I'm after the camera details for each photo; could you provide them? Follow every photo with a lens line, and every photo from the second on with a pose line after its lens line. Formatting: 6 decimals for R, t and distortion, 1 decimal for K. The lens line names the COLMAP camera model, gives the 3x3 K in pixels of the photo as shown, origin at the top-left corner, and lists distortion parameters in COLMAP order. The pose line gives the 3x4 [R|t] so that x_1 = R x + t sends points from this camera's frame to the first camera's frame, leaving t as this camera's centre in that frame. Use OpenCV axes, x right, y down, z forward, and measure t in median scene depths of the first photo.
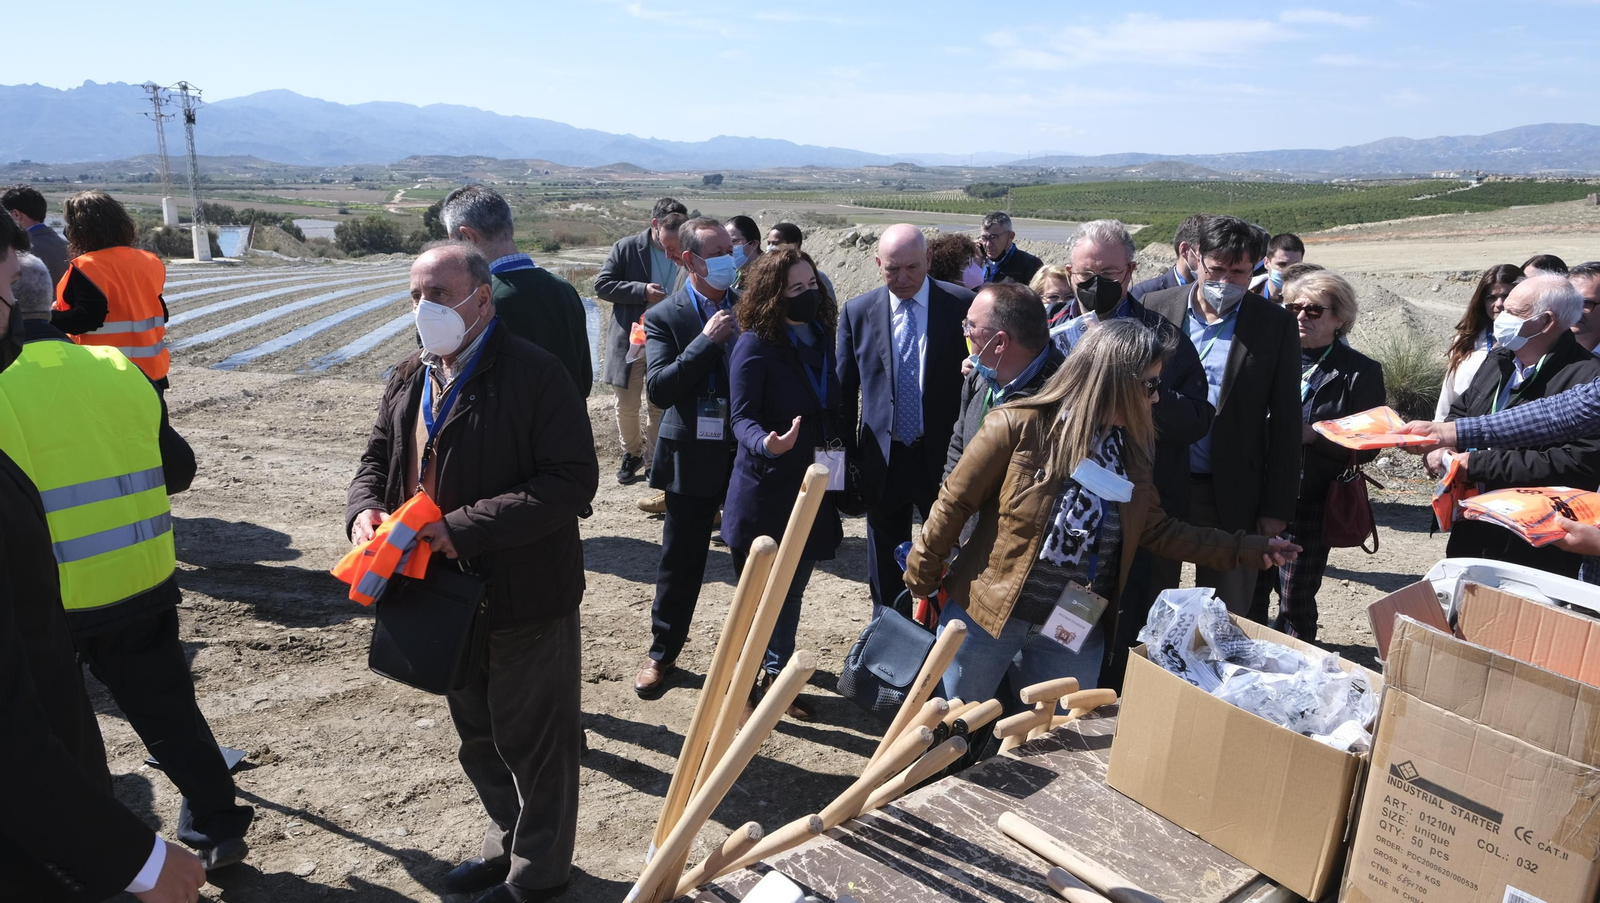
lens RADIAL K [[1063.1, 0, 809.3], [0, 1063.1, 435.7], [0, 0, 1]] dist [-0.012133, -0.003756]
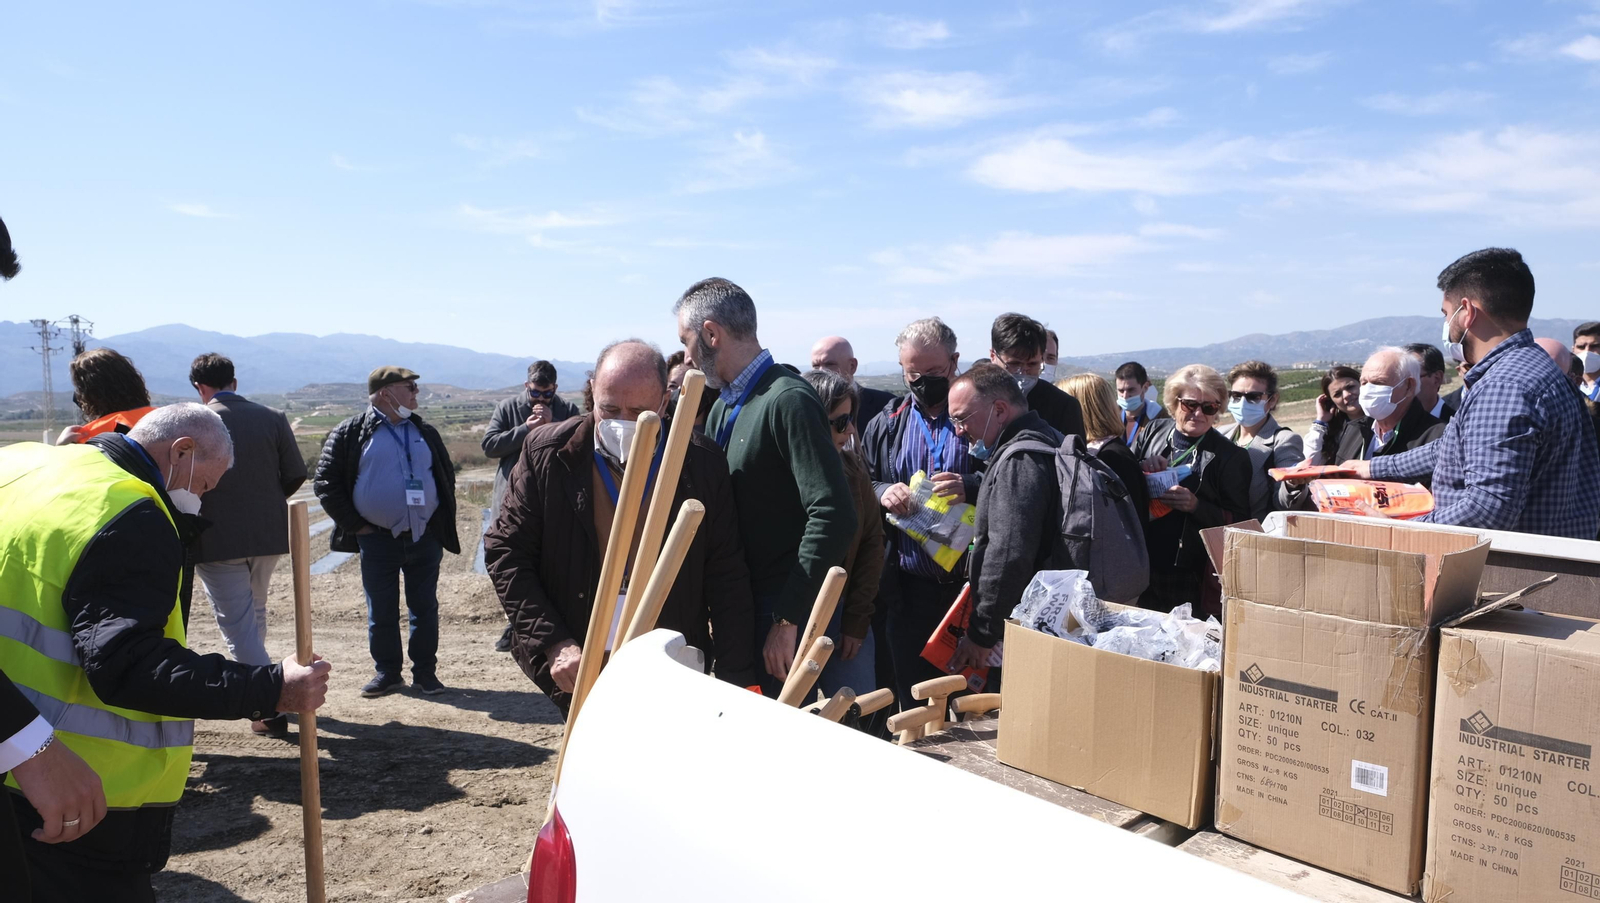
lens RADIAL K [[1063.1, 0, 805.8], [0, 1063.1, 448.9], [0, 0, 1]] dist [-0.012133, -0.003756]
pose [[0.995388, -0.041048, 0.086701, 0.014349], [0.056306, 0.981754, -0.181628, 0.192973], [-0.077664, 0.185672, 0.979538, -0.058570]]
